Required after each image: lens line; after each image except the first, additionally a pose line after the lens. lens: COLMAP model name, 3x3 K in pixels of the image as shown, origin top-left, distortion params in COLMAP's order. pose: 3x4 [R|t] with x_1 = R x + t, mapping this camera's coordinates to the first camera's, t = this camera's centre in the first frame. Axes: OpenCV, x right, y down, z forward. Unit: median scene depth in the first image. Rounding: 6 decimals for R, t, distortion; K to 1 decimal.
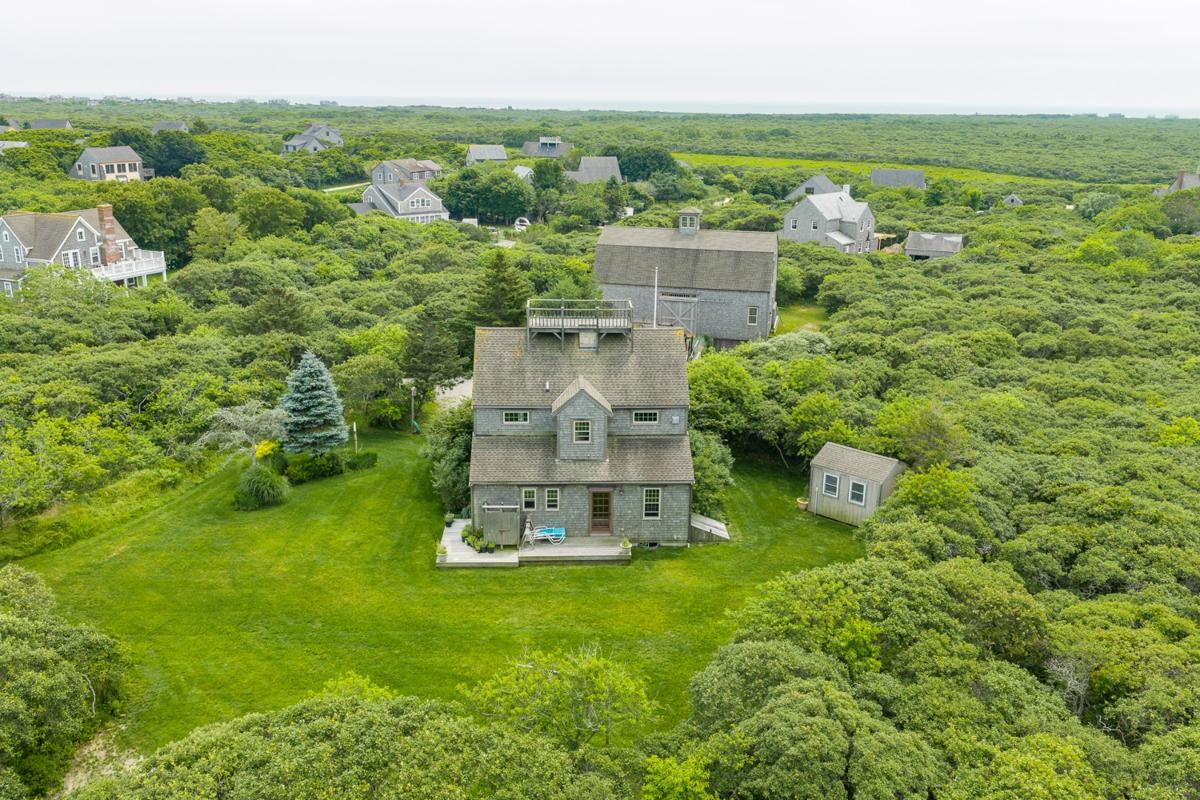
lens RADIAL K [[996.4, 0, 598.9], [0, 996.4, 402.1], [0, 0, 1]] dist [0.014345, -0.026288]
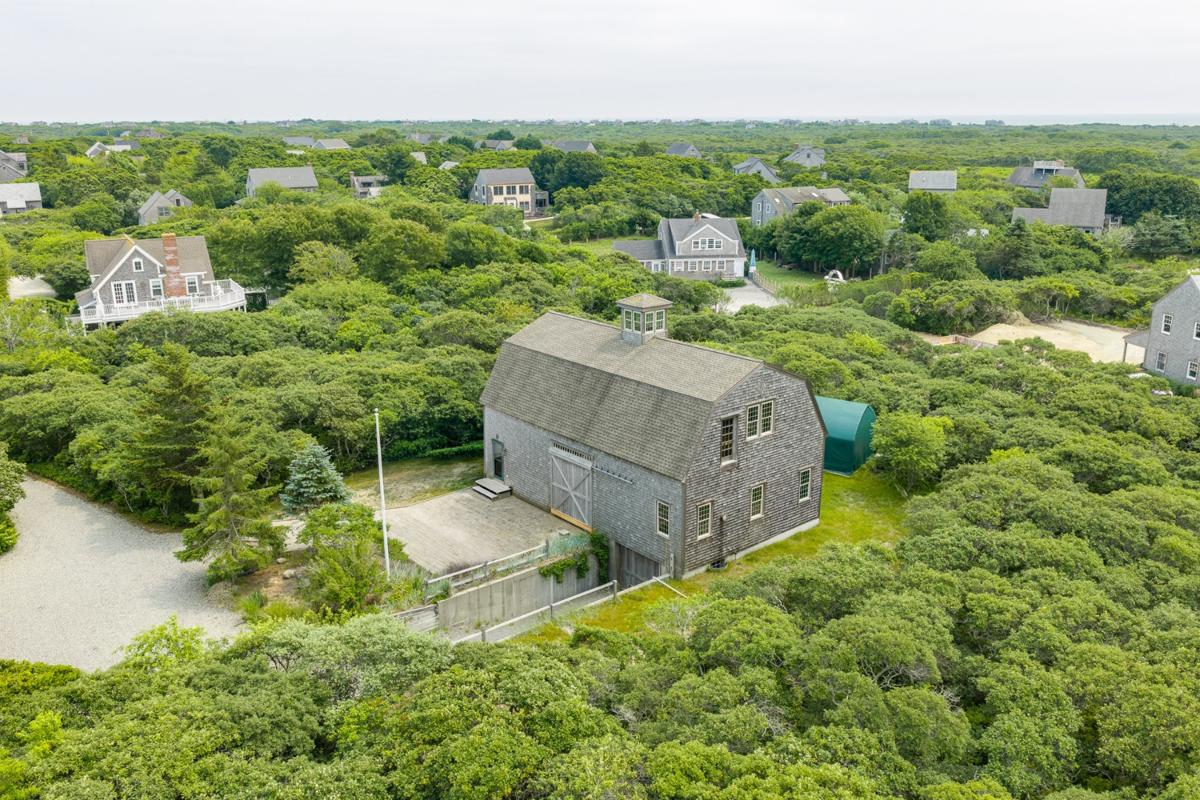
lens RADIAL K [[996.4, 0, 599.4], [0, 996.4, 401.1], [0, 0, 1]] dist [0.014345, -0.026288]
pose [[0.794424, 0.148834, -0.588845, 0.299876], [-0.160878, 0.986446, 0.032286, -0.112419], [0.585669, 0.069083, 0.807601, 0.407811]]
